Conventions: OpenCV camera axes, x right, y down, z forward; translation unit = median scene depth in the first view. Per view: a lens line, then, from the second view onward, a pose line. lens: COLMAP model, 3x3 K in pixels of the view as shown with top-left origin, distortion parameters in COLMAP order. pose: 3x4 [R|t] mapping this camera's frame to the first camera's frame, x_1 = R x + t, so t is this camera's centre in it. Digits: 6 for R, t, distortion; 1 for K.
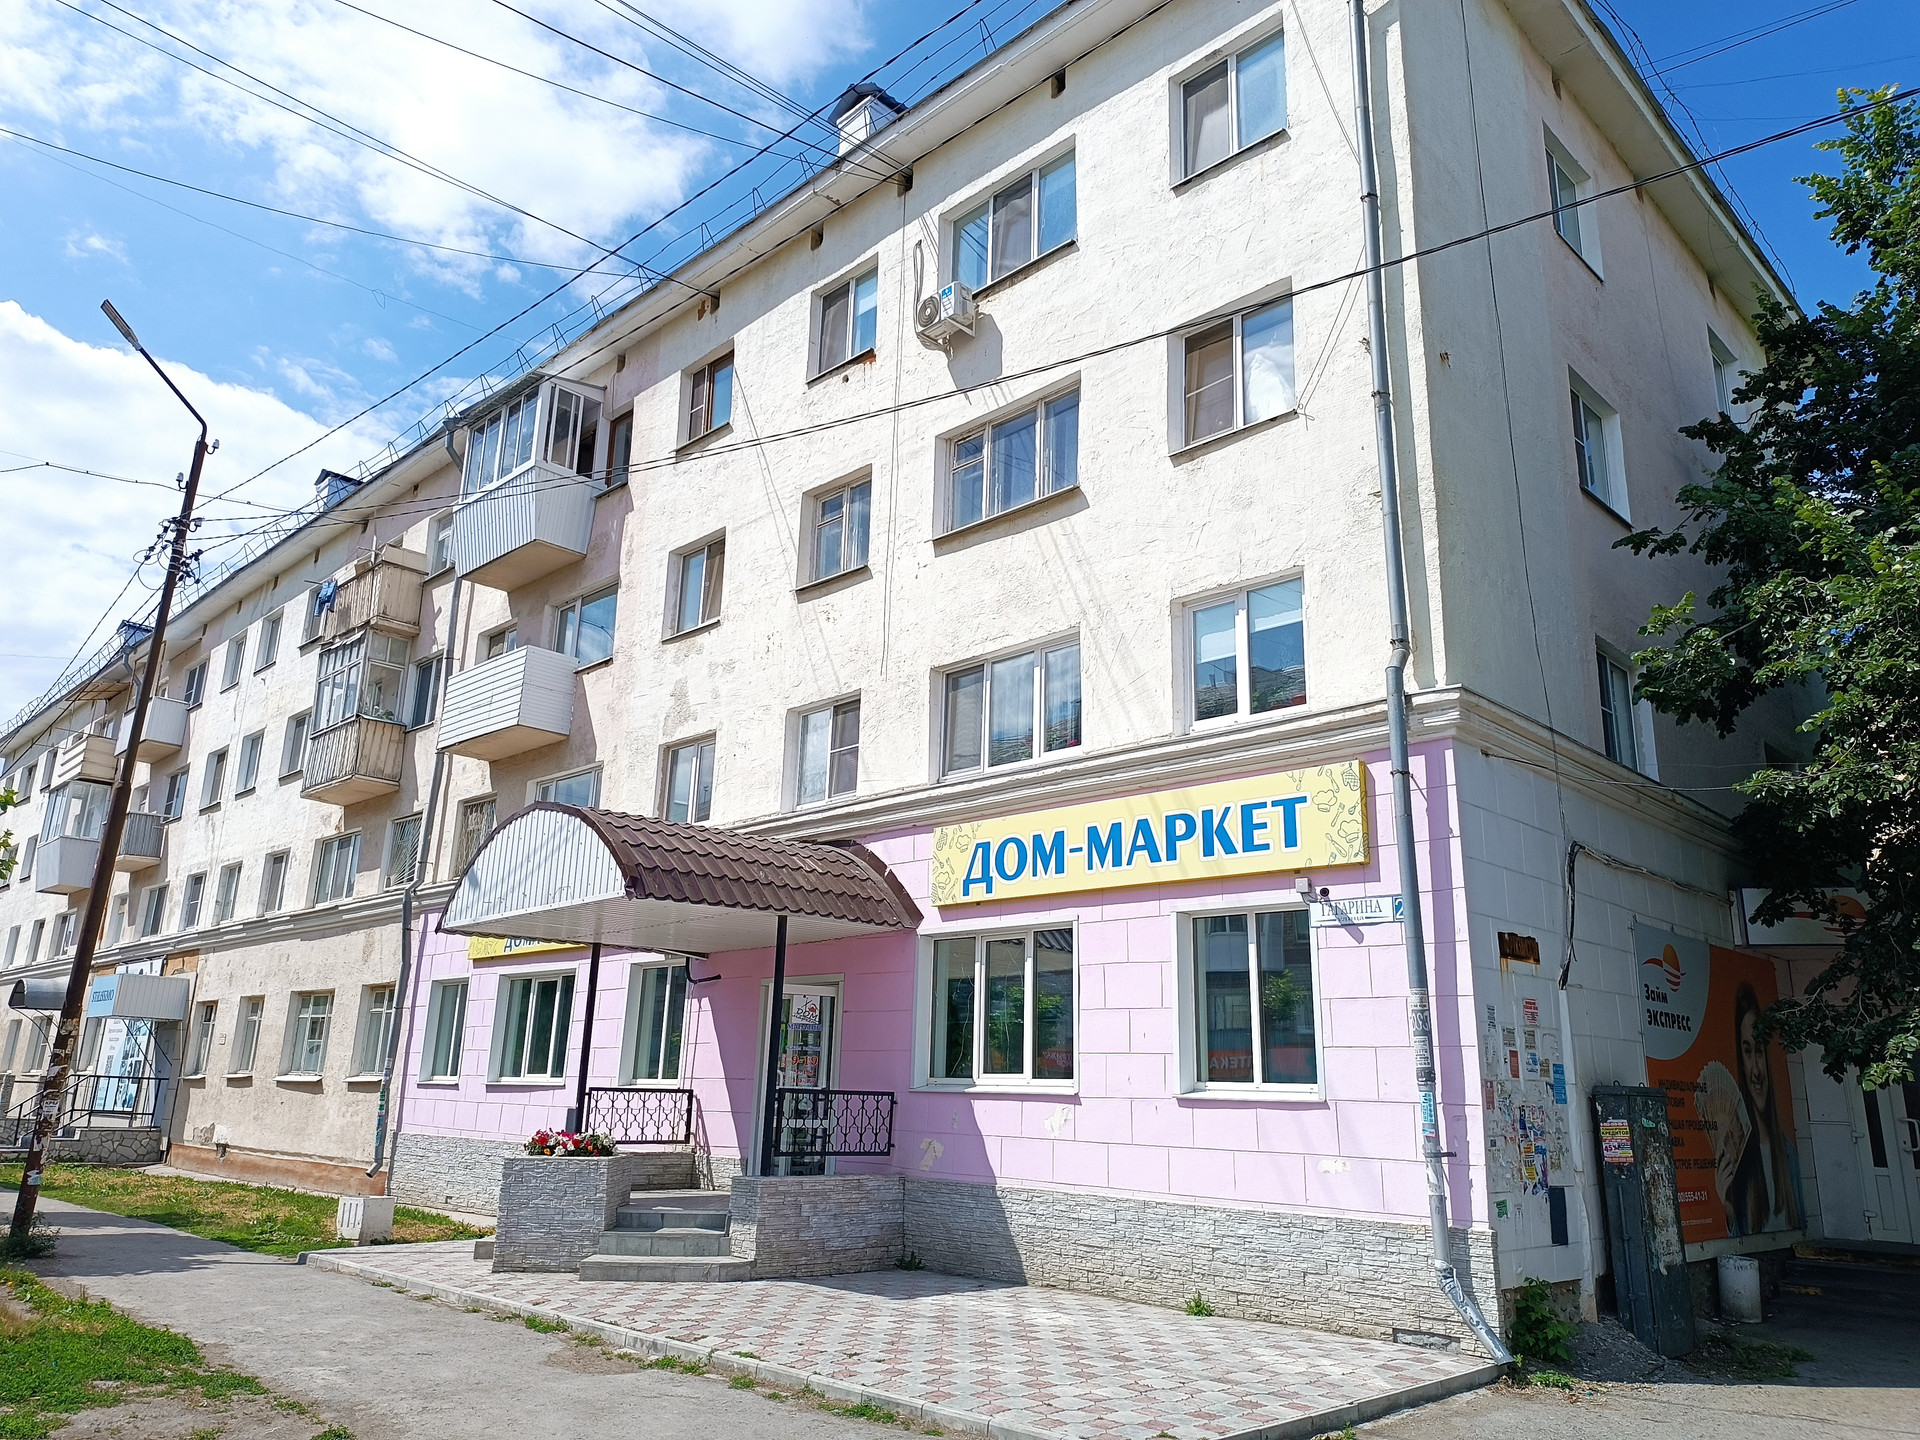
lens RADIAL K [[1362.1, 0, 960.8], [0, 1362.1, 710.8], [0, 0, 1]] dist [0.069915, -0.102474]
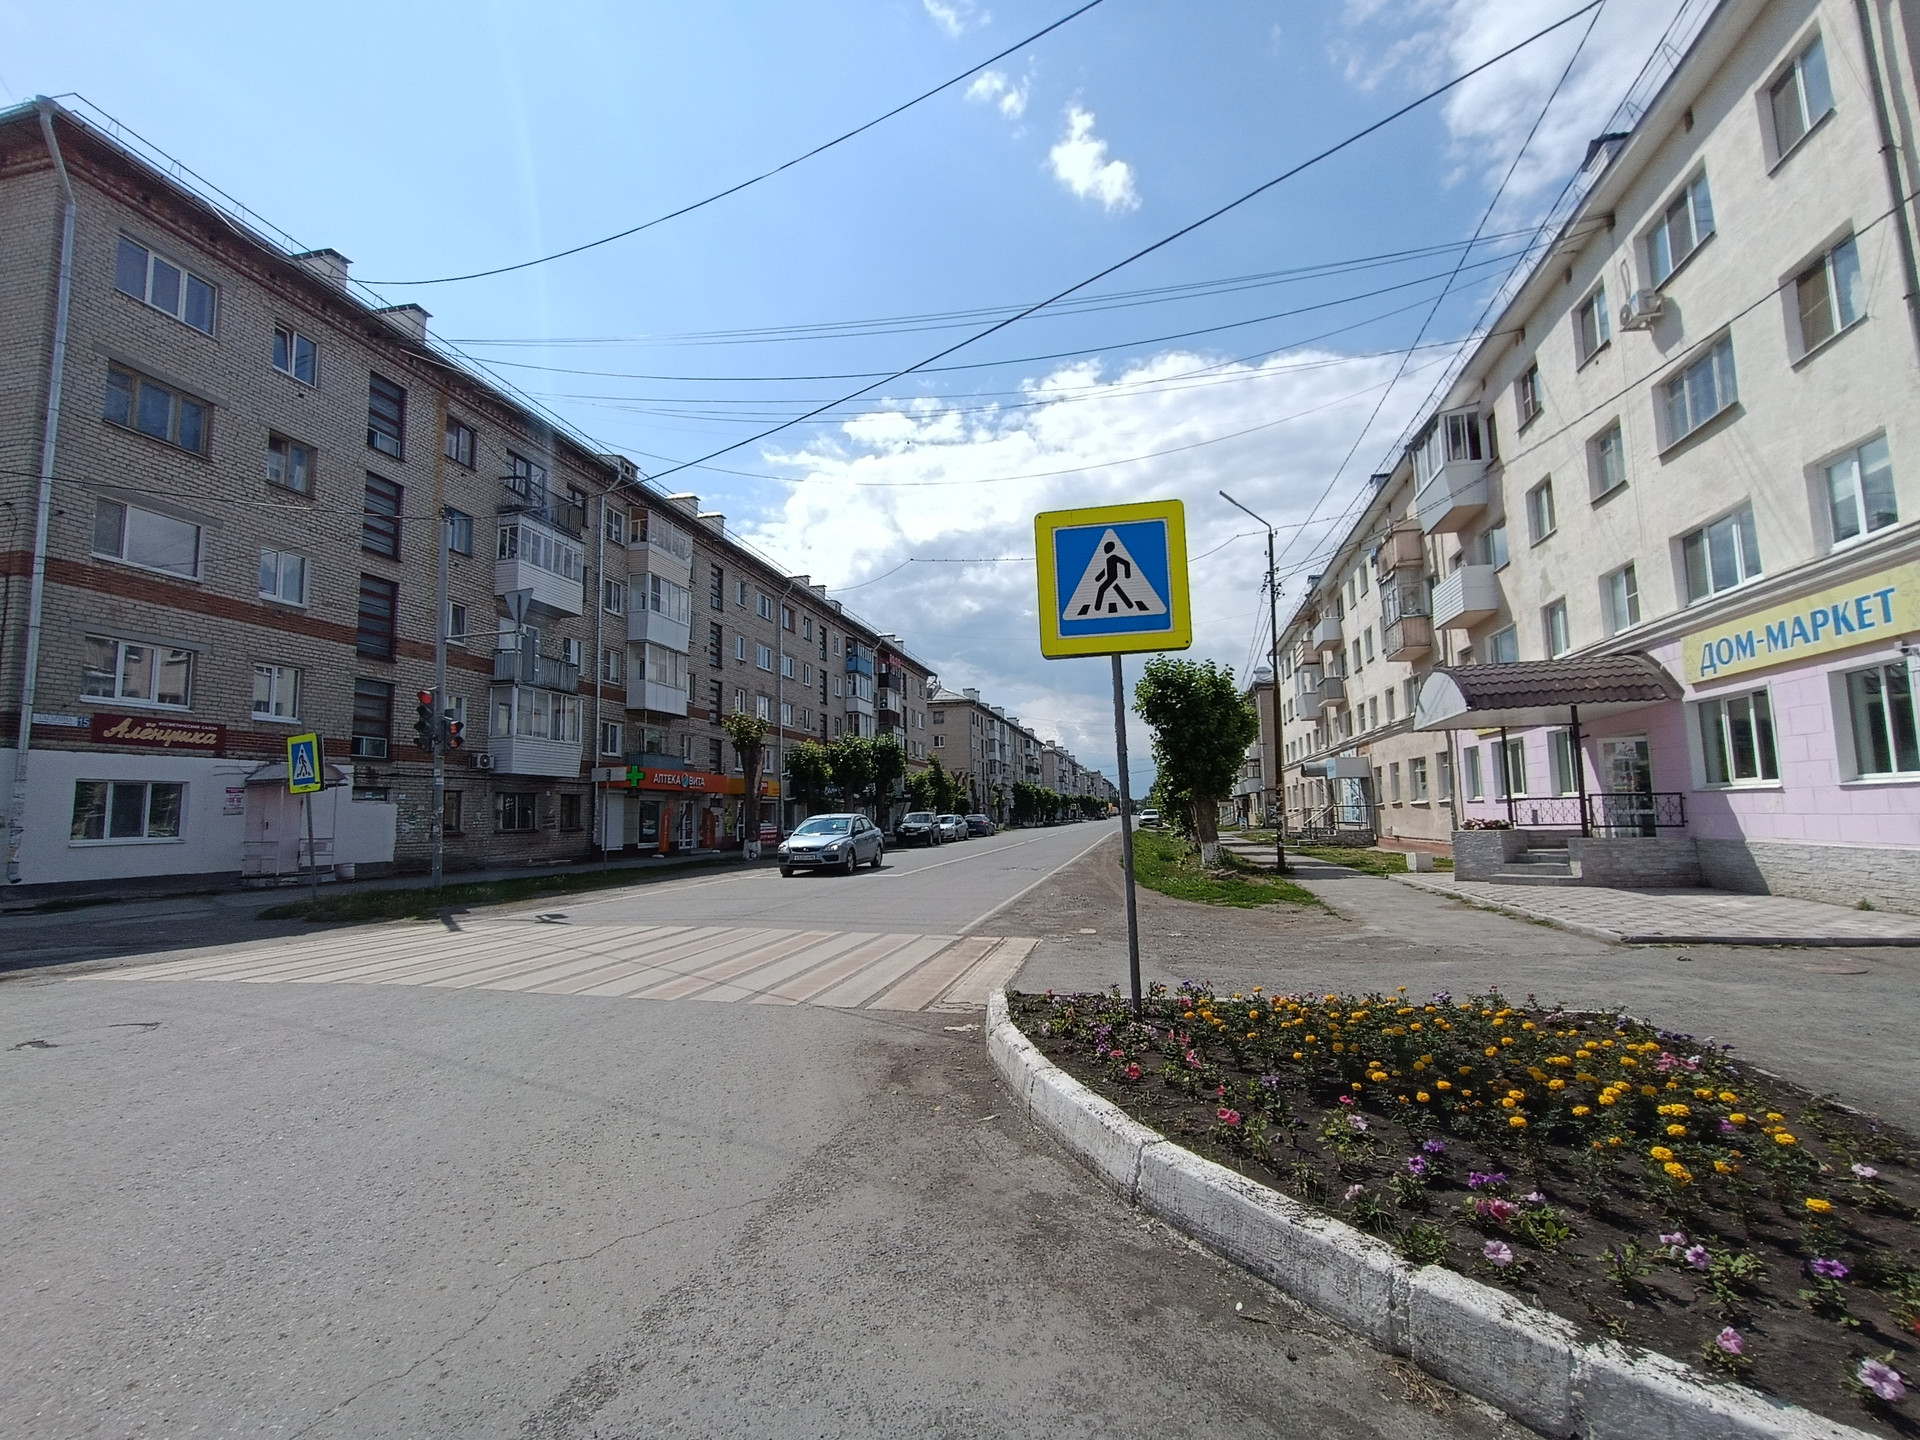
lens RADIAL K [[872.9, 0, 960.0], [0, 872.9, 720.0], [0, 0, 1]] dist [-0.013667, 0.010975]
pose [[0.532528, -0.131441, -0.836144, 0.405534], [0.263728, 0.964459, 0.016352, -0.069545], [0.804277, -0.229222, 0.548266, -0.323035]]
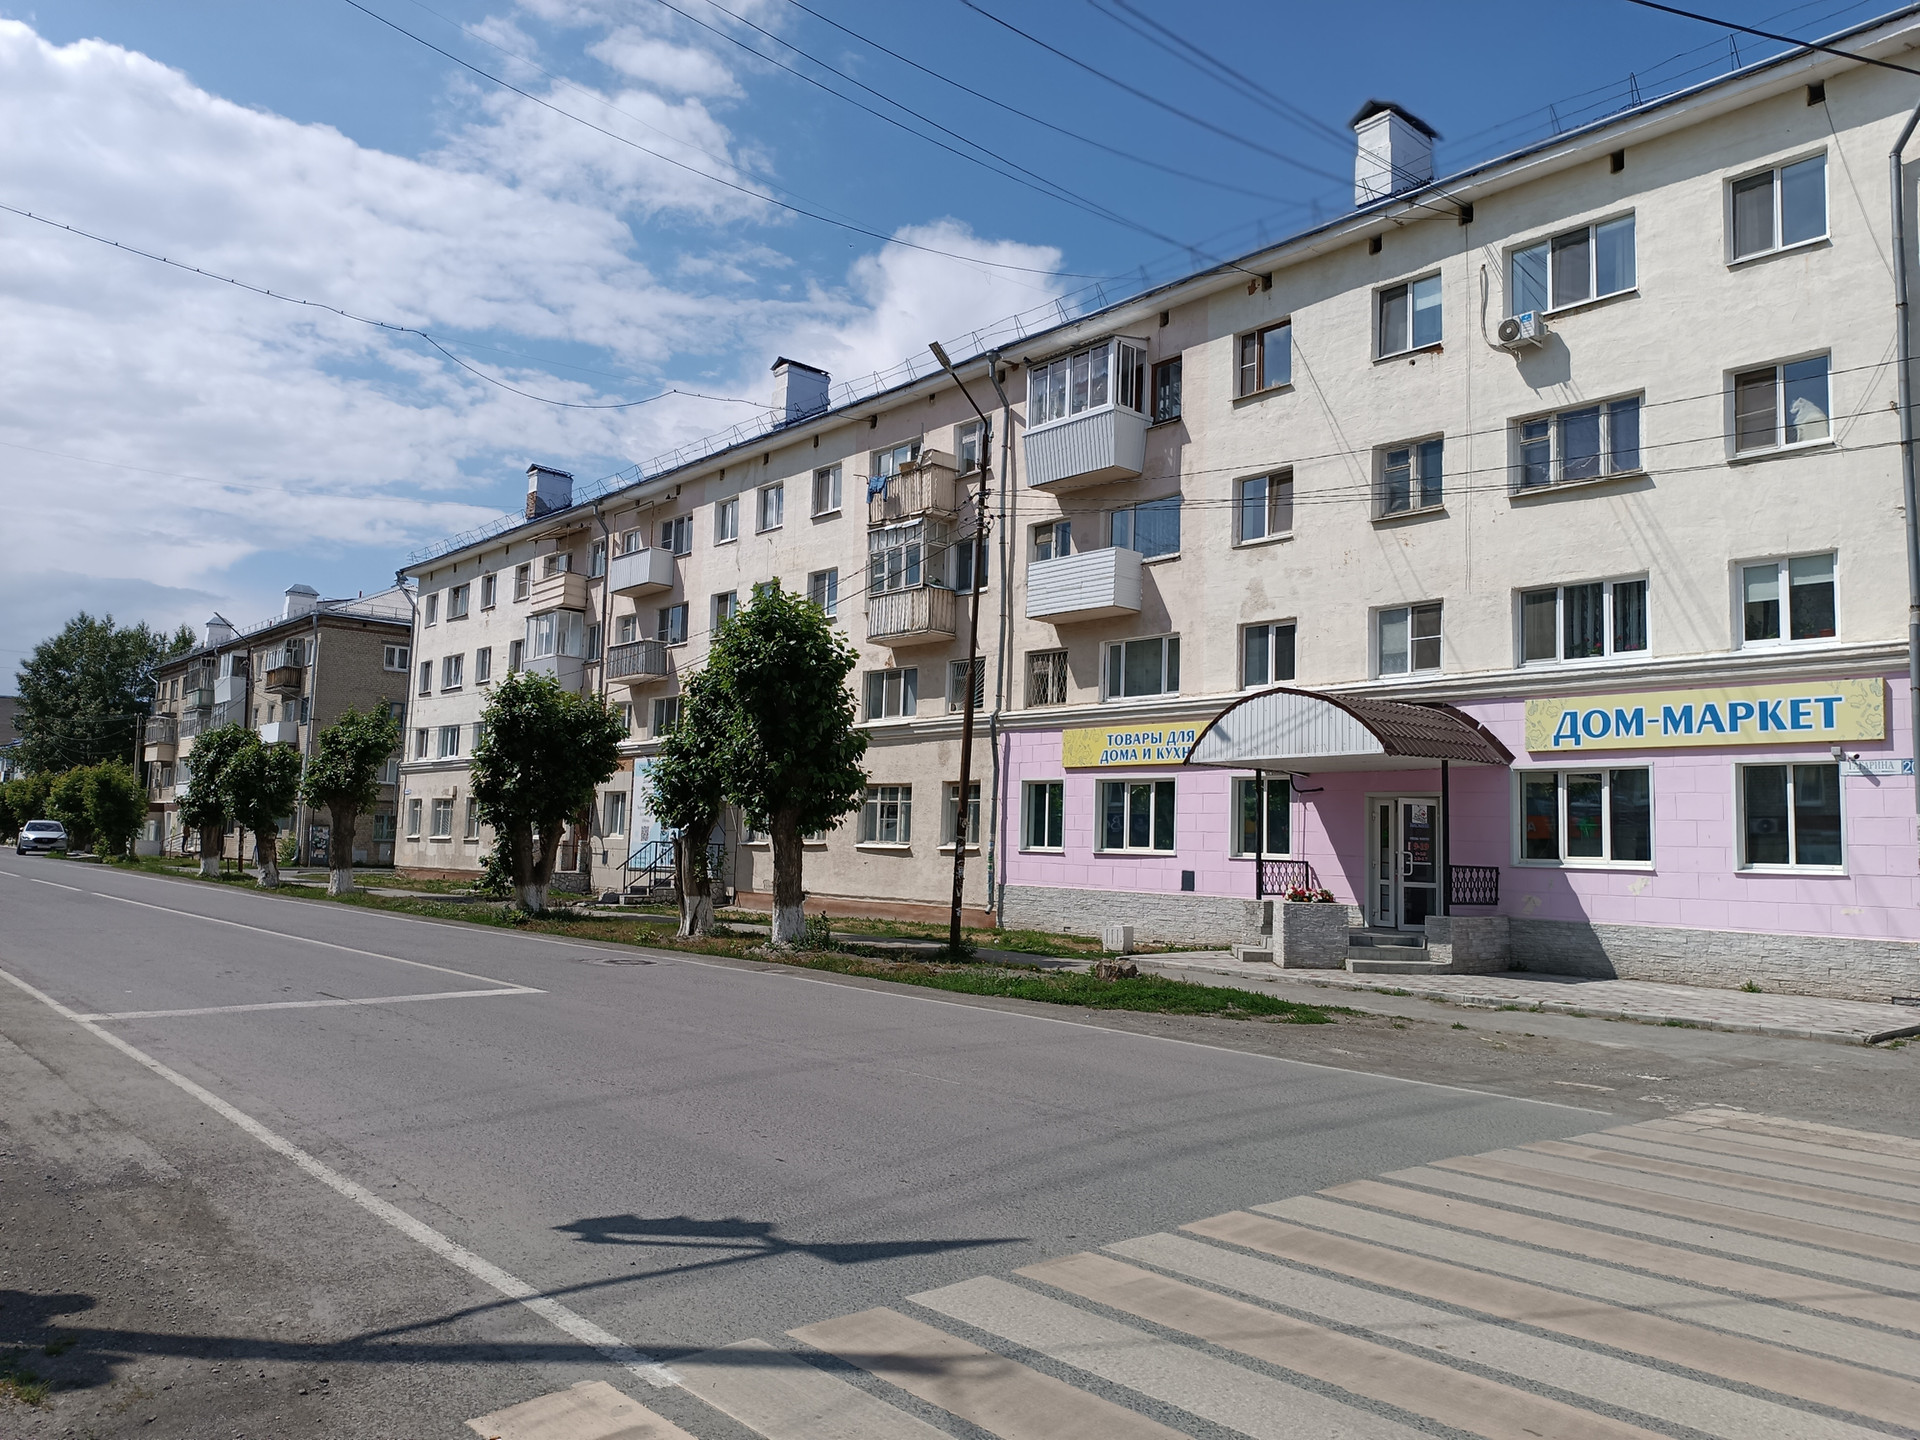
lens RADIAL K [[1362.7, 0, 967.9], [0, 1362.7, 717.7], [0, 0, 1]] dist [0.050153, -0.057149]
pose [[0.998065, -0.003498, -0.062087, -0.575931], [0.014313, 0.984533, 0.174611, -0.180929], [0.060516, -0.175162, 0.982678, -0.578985]]
